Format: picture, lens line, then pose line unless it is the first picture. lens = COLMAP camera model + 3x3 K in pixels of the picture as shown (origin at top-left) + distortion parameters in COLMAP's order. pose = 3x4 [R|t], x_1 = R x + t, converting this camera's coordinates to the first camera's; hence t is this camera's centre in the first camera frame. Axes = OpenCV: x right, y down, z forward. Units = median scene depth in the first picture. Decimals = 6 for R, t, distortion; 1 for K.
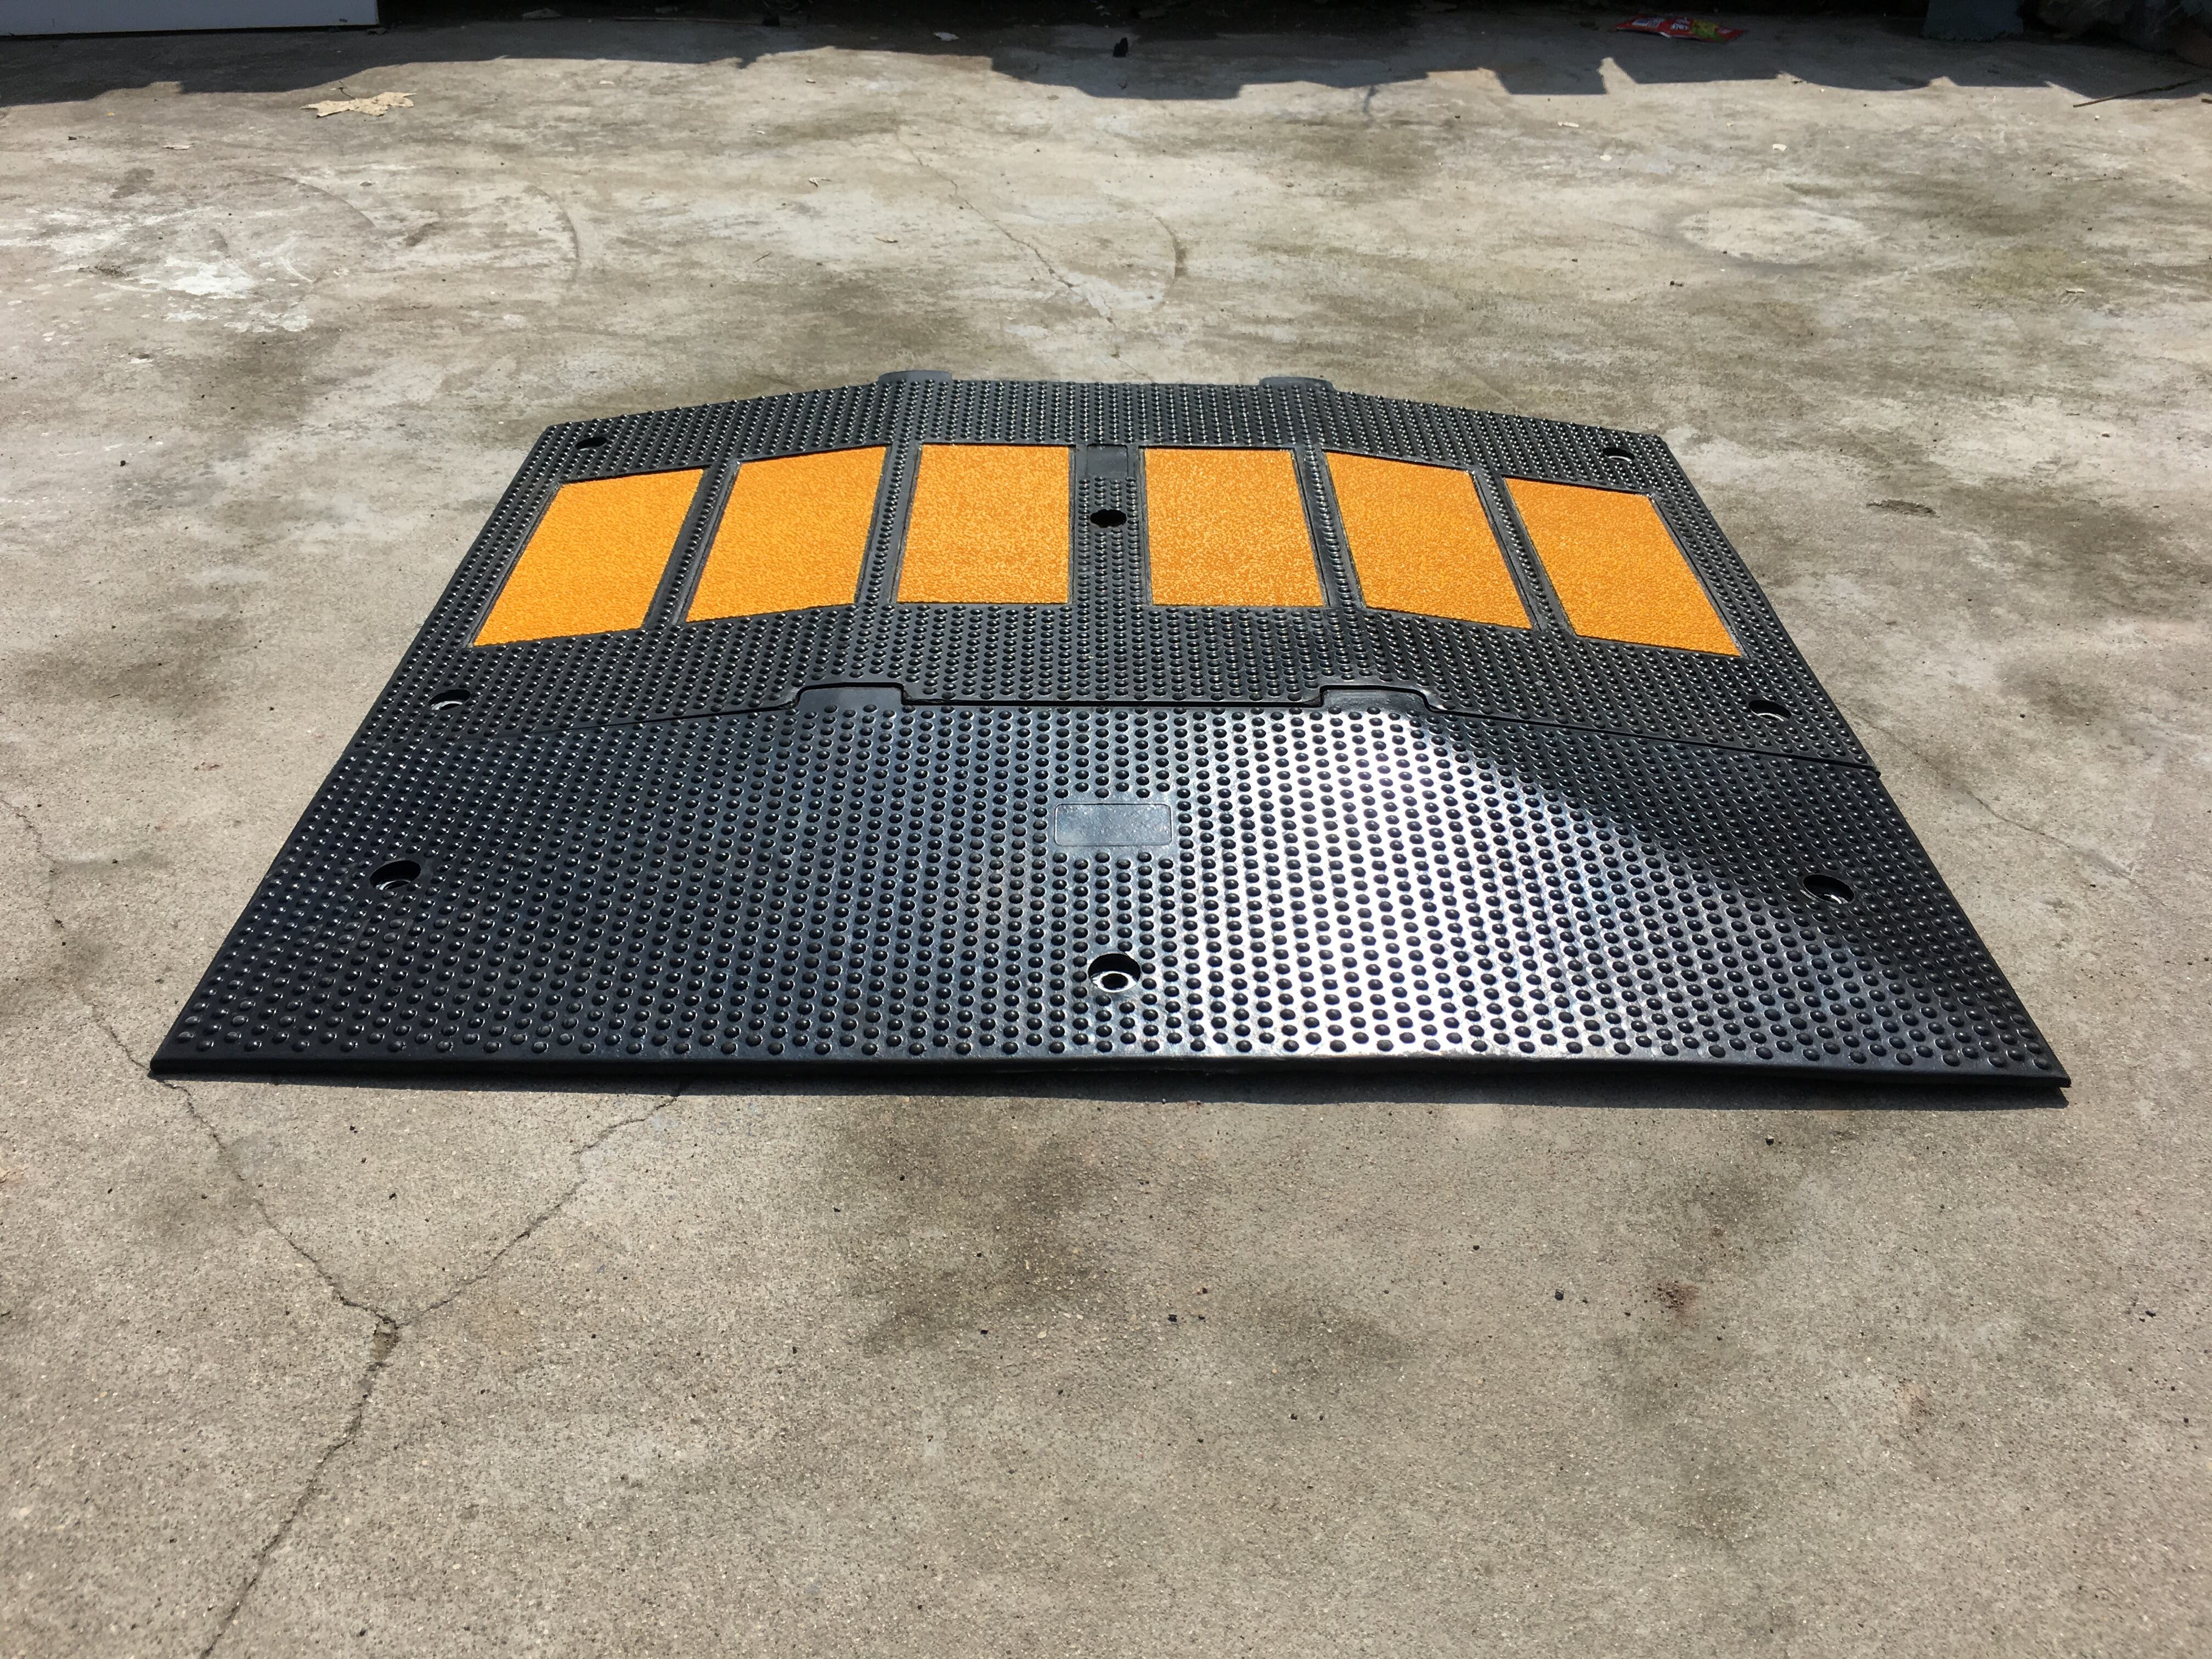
lens RADIAL K [[1904.1, 0, 1105.7], [0, 1904.1, 817.6], [0, 0, 1]] dist [0.097483, -0.153030]
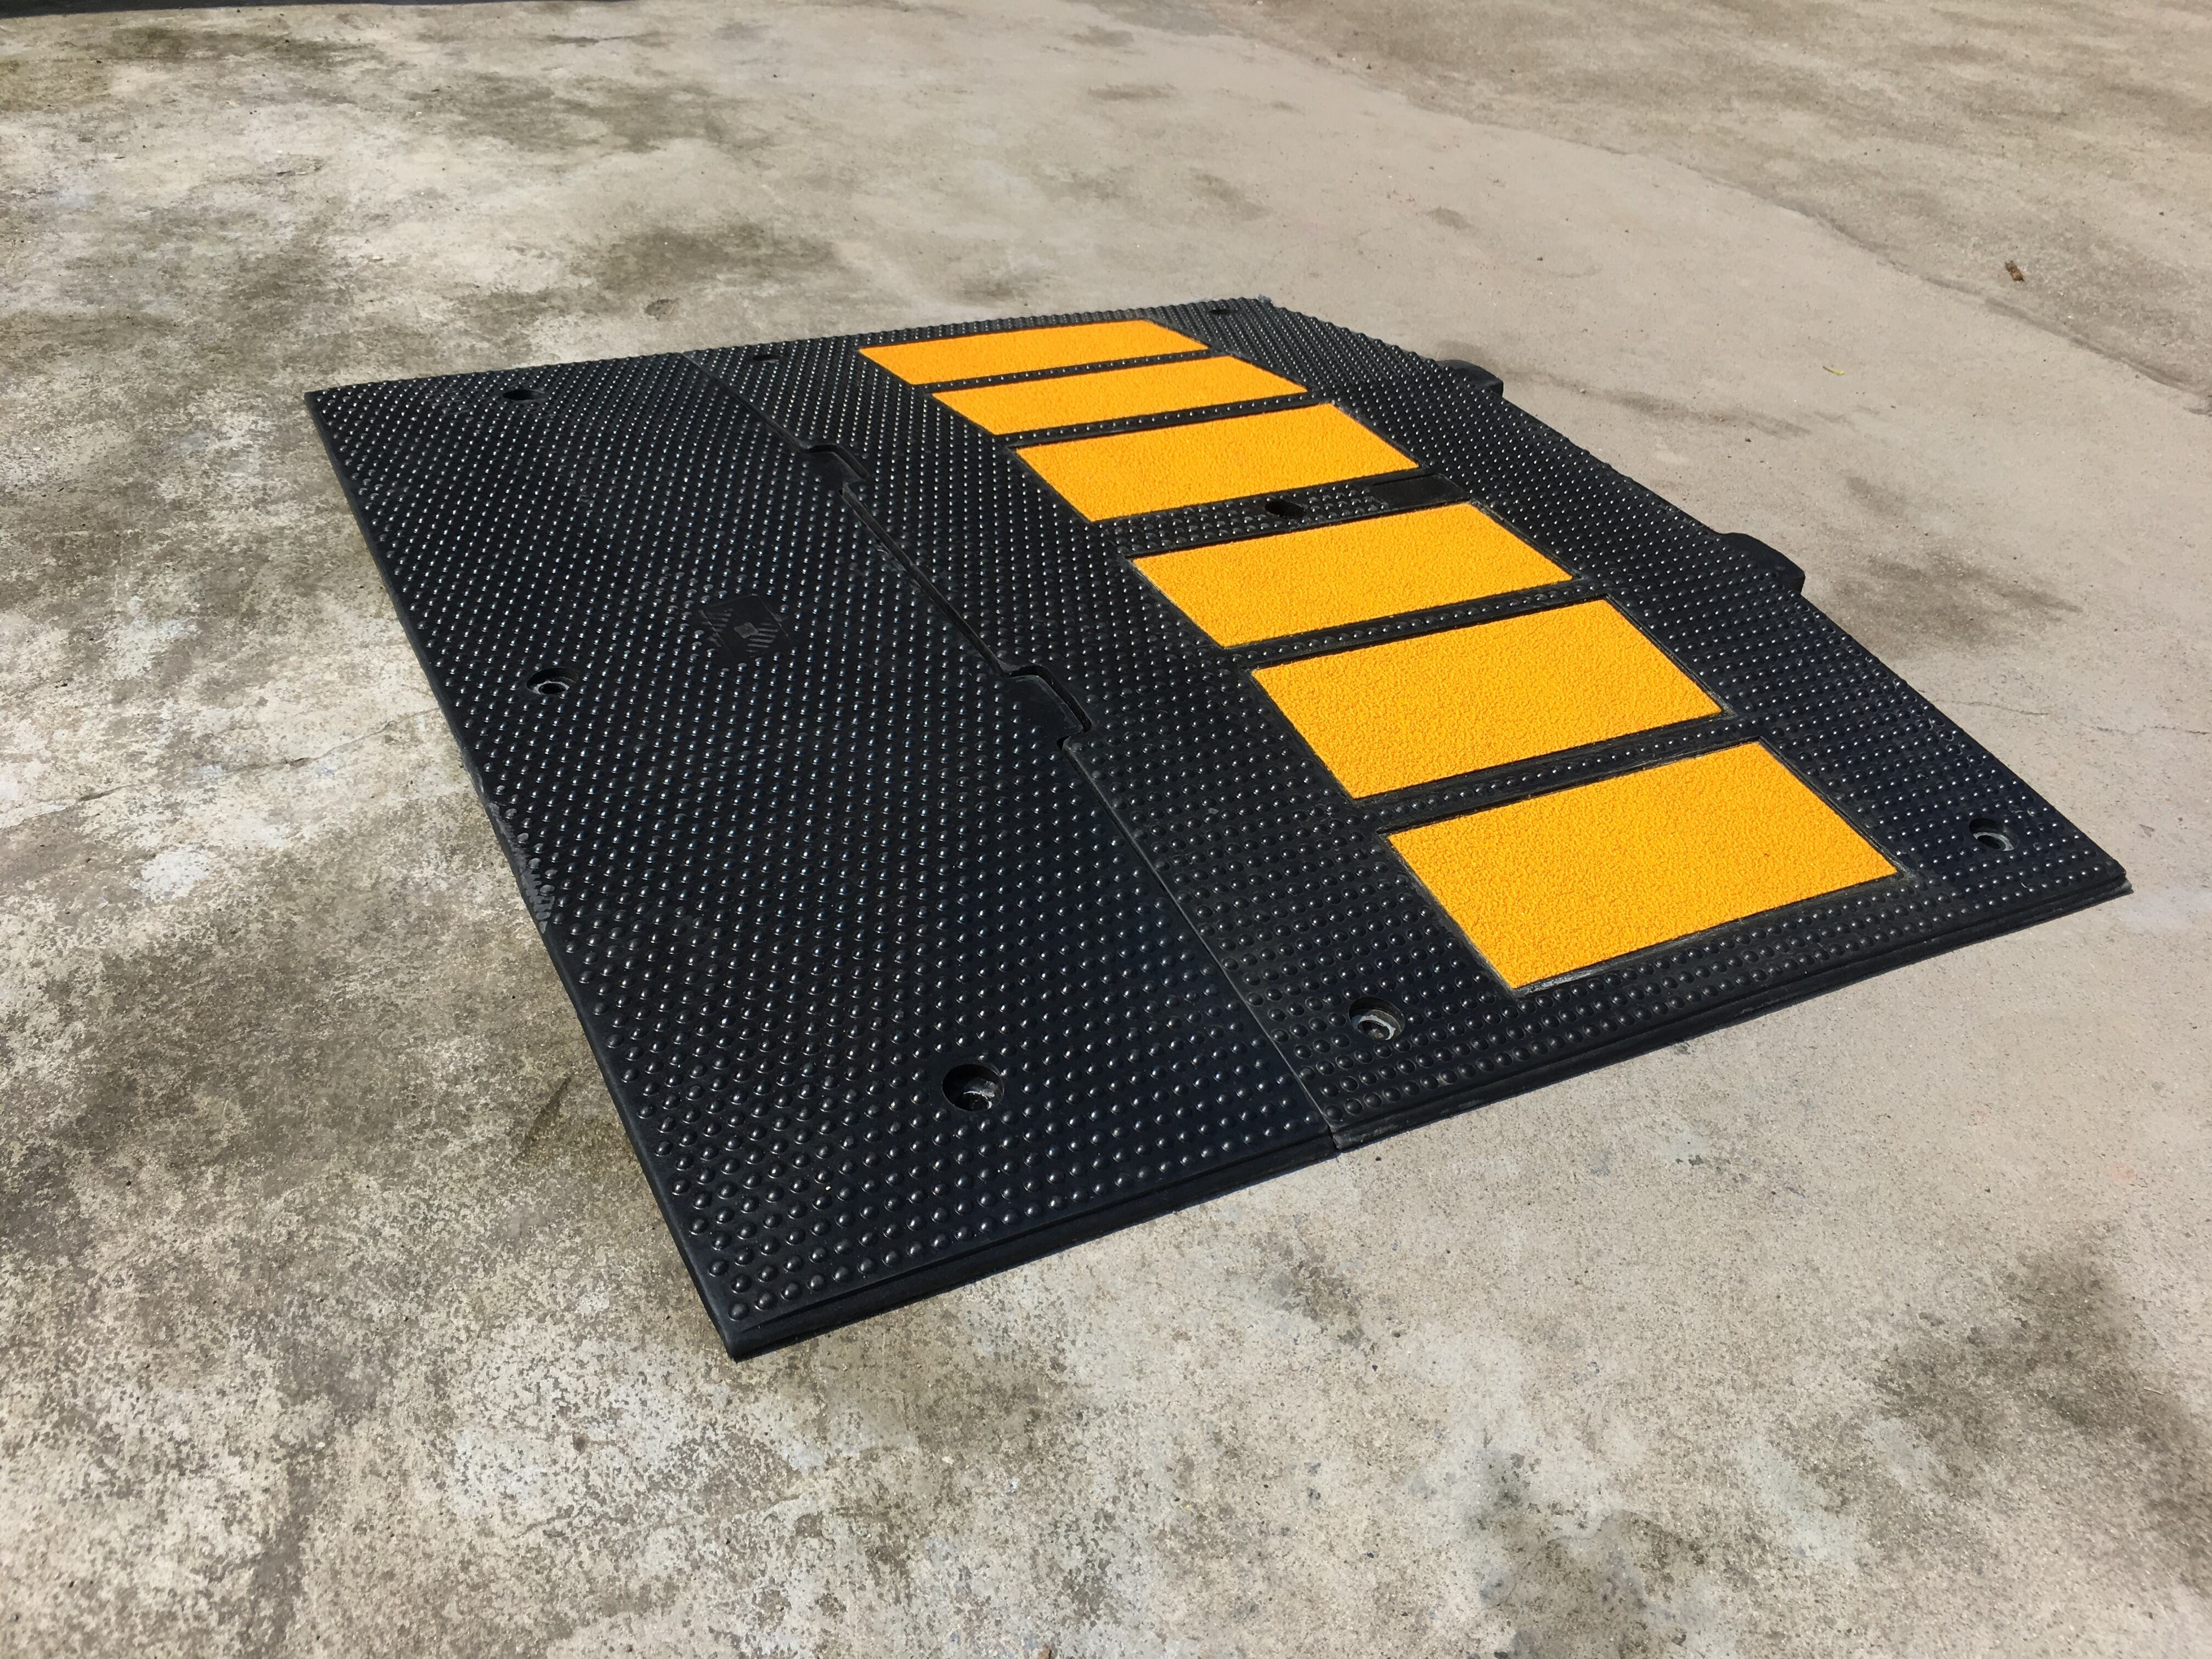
lens RADIAL K [[1904.1, 0, 1117.1], [0, 1904.1, 825.2], [0, 0, 1]] dist [0.097483, -0.153030]
pose [[-0.394789, -0.558948, 0.729190, -0.543150], [0.436336, 0.584383, 0.684184, -0.543697], [-0.808550, 0.588280, 0.013181, 0.857518]]
